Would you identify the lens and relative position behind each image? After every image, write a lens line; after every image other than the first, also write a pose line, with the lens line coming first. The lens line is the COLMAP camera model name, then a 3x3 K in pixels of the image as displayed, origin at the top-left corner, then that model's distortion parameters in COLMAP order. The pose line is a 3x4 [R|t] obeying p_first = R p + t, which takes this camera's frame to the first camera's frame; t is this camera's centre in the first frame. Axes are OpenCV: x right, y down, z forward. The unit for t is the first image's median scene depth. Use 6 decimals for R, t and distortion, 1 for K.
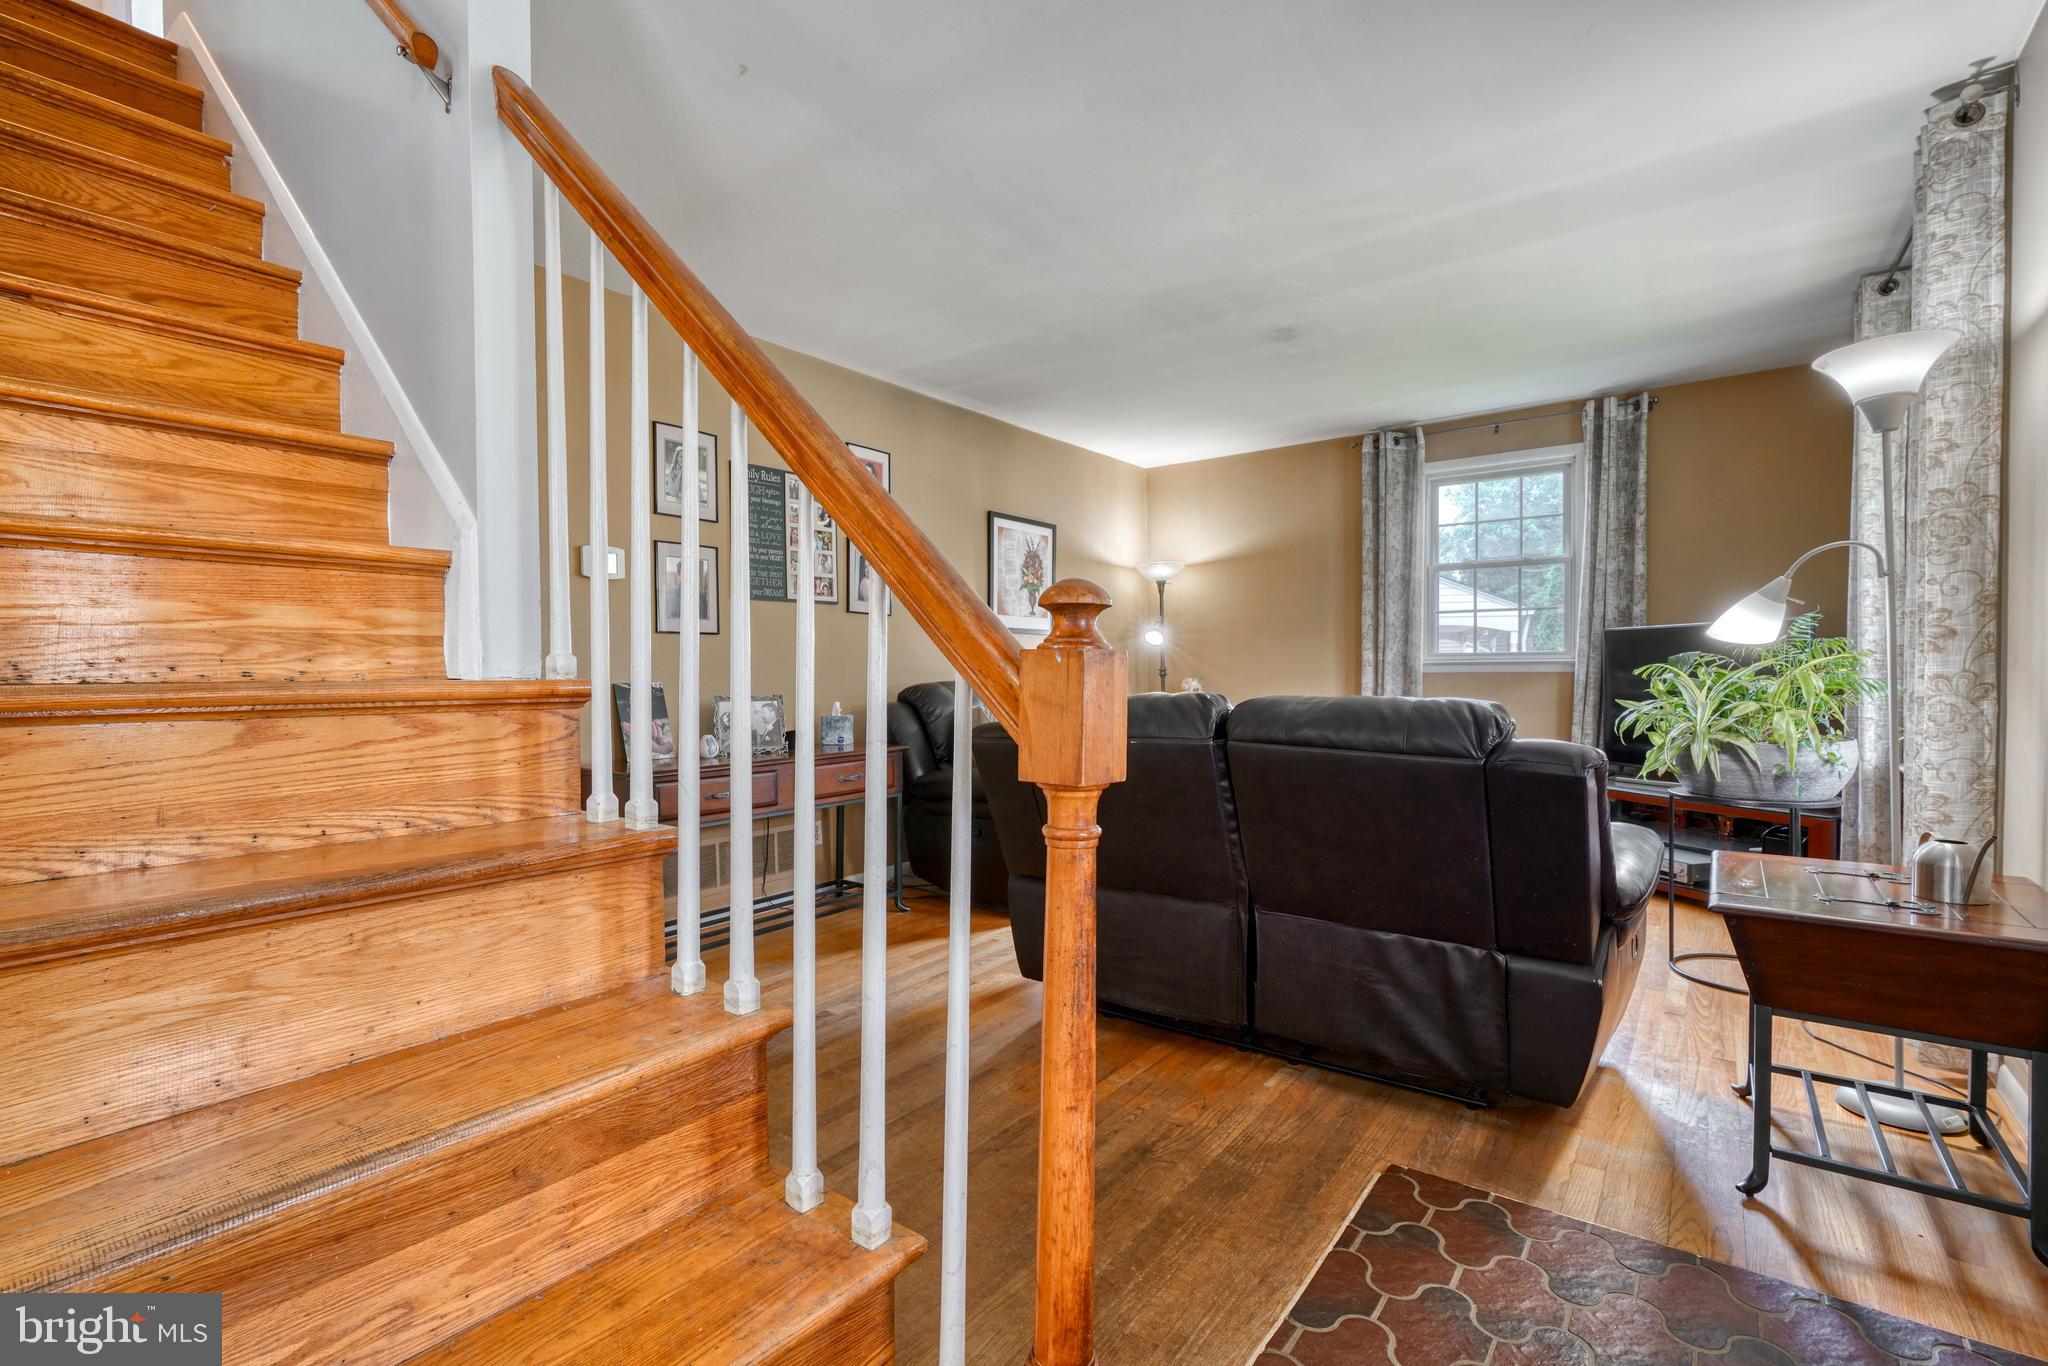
lens RADIAL K [[918.4, 0, 1024.0], [0, 918.4, 683.0], [0, 0, 1]] dist [-0.001524, 0.000084]
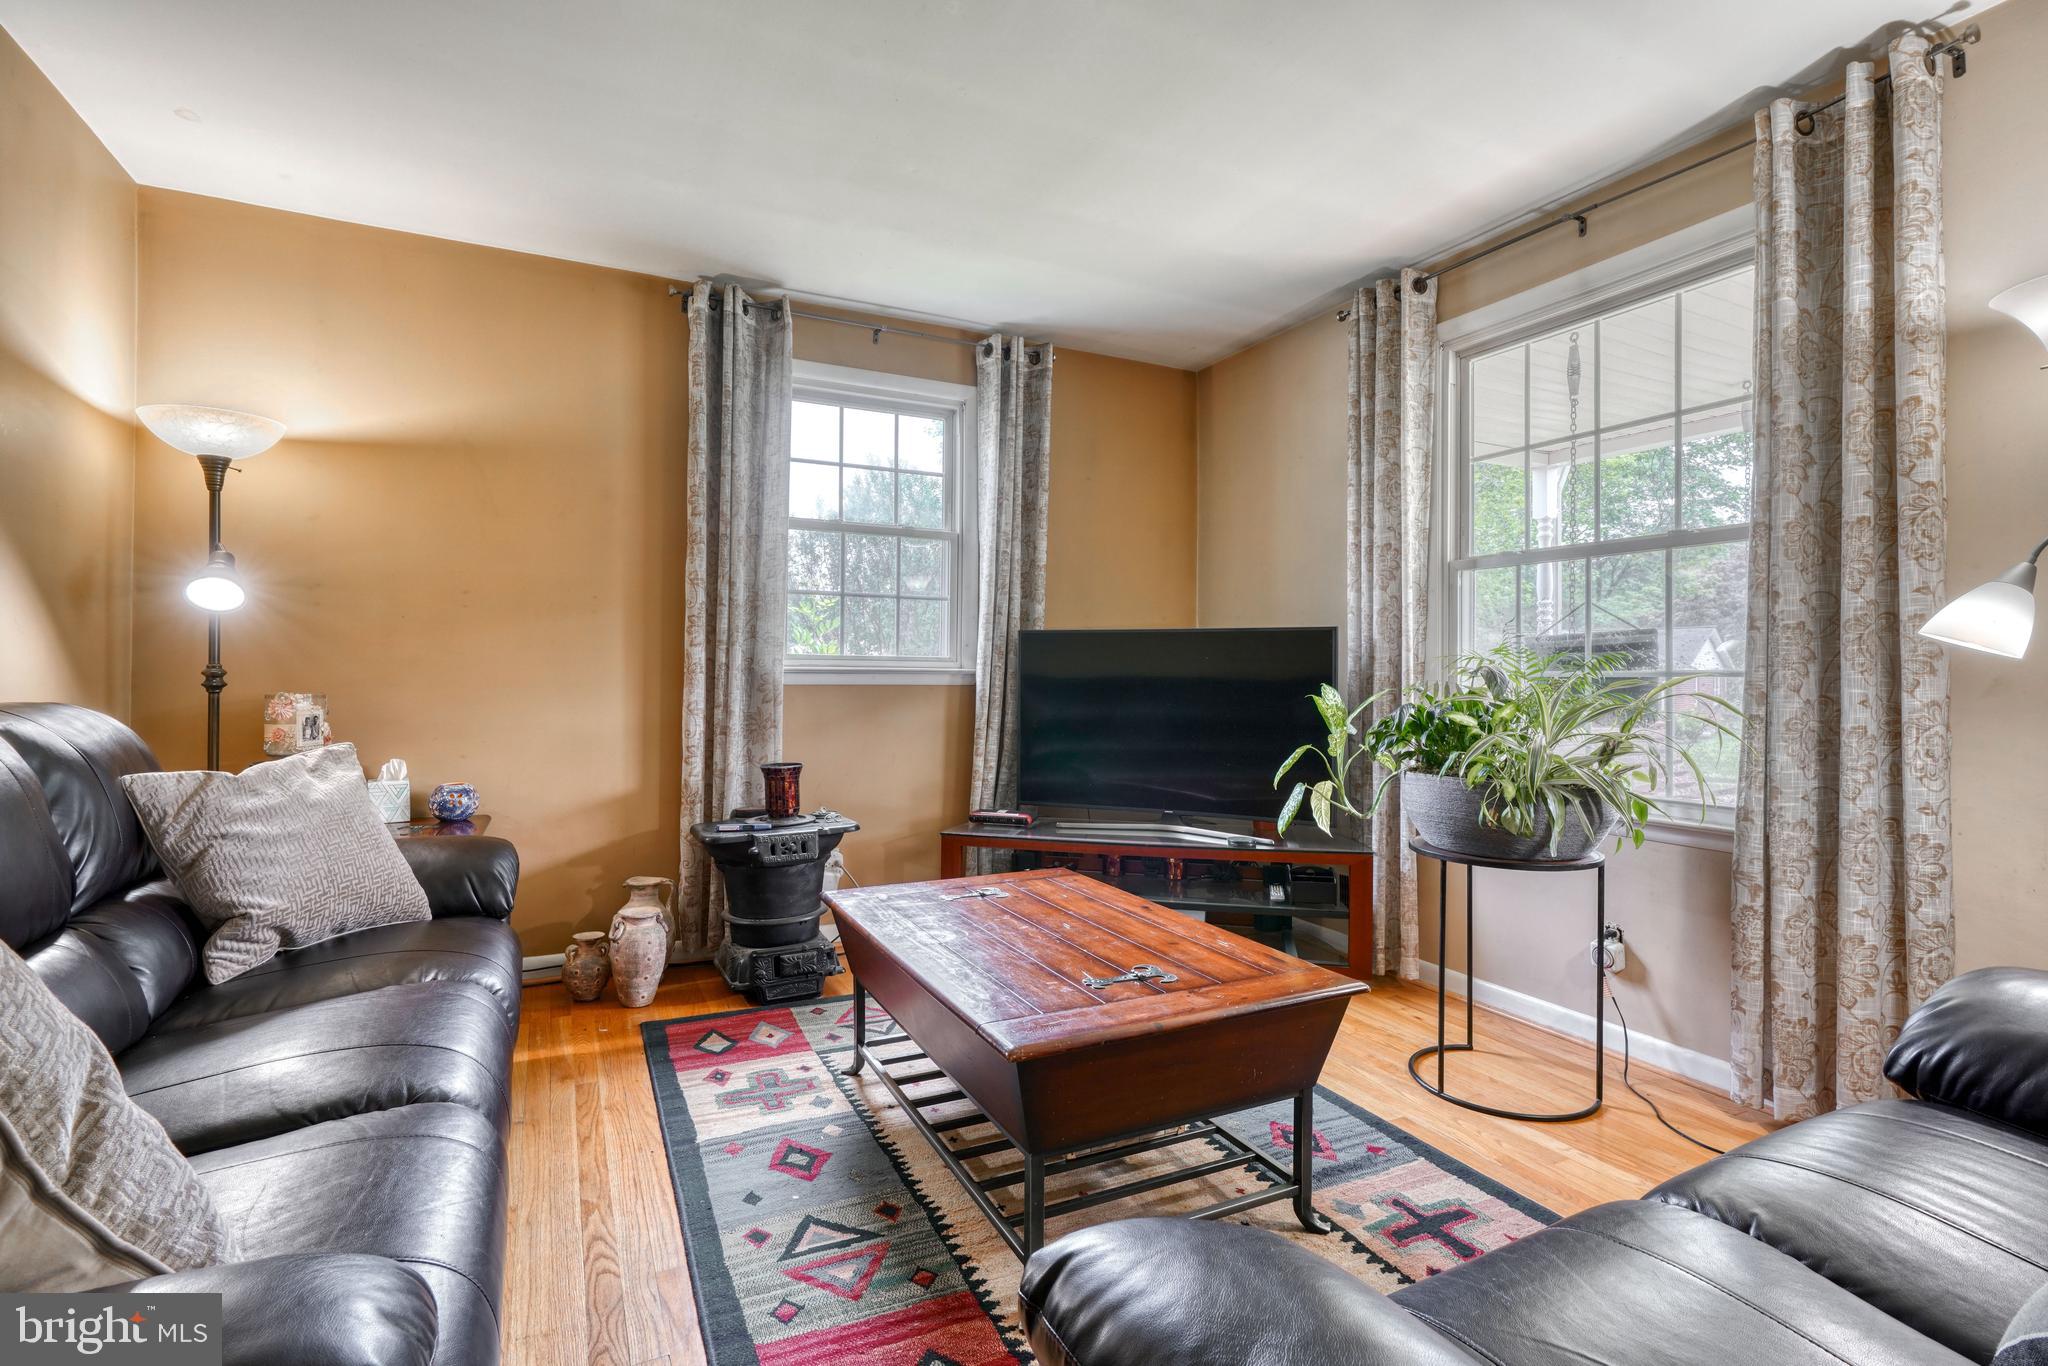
lens RADIAL K [[959.2, 0, 1019.1], [0, 959.2, 673.7], [0, 0, 1]] dist [-0.008415, 0.003637]
pose [[0.468878, 0.018887, 0.883061, -0.021246], [-0.002894, 0.999799, -0.019847, -0.001705], [-0.883258, 0.006750, 0.468839, 0.161029]]
